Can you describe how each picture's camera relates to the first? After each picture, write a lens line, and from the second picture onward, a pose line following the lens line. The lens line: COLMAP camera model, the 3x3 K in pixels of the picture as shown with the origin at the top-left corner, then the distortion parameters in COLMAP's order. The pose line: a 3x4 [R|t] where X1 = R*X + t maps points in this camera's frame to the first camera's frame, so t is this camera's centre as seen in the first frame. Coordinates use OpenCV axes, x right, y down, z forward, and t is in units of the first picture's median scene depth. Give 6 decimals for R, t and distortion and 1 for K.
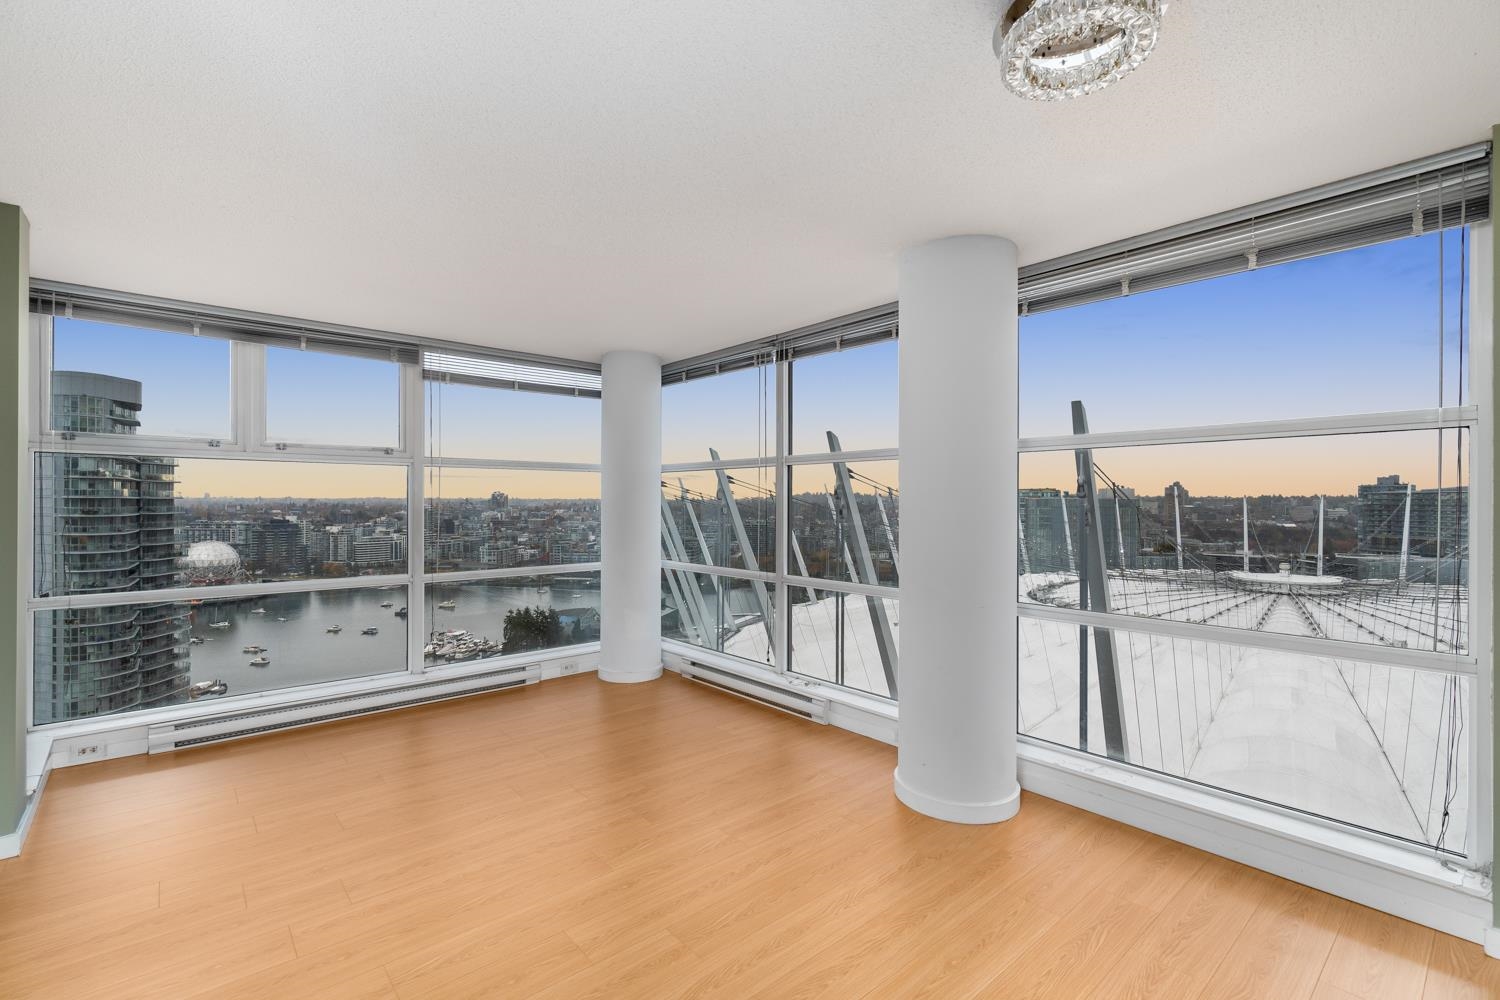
lens RADIAL K [[675.7, 0, 749.1], [0, 675.7, 498.2], [0, 0, 1]] dist [0.002904, -0.000555]
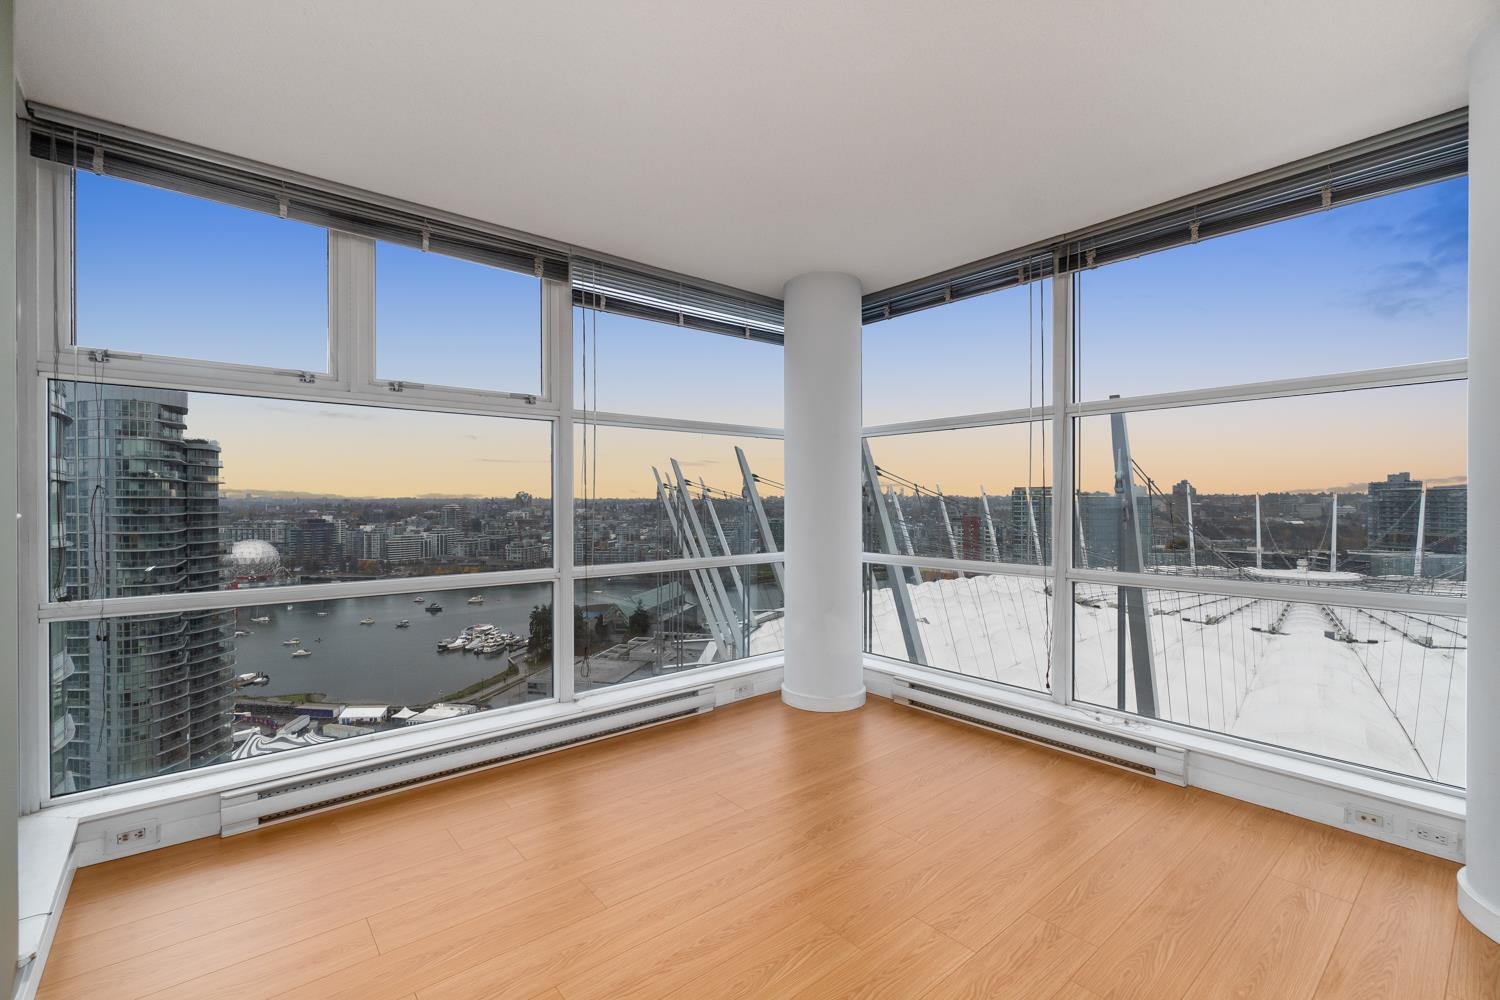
lens RADIAL K [[656.8, 0, 750.0], [0, 656.8, 500.0], [0, 0, 1]] dist [-0.001019, -0.000042]
pose [[0.999725, -0.003116, -0.023222, -0.245598], [0.003213, 0.999986, 0.004136, 0.032549], [0.023209, -0.004210, 0.999722, 0.258217]]
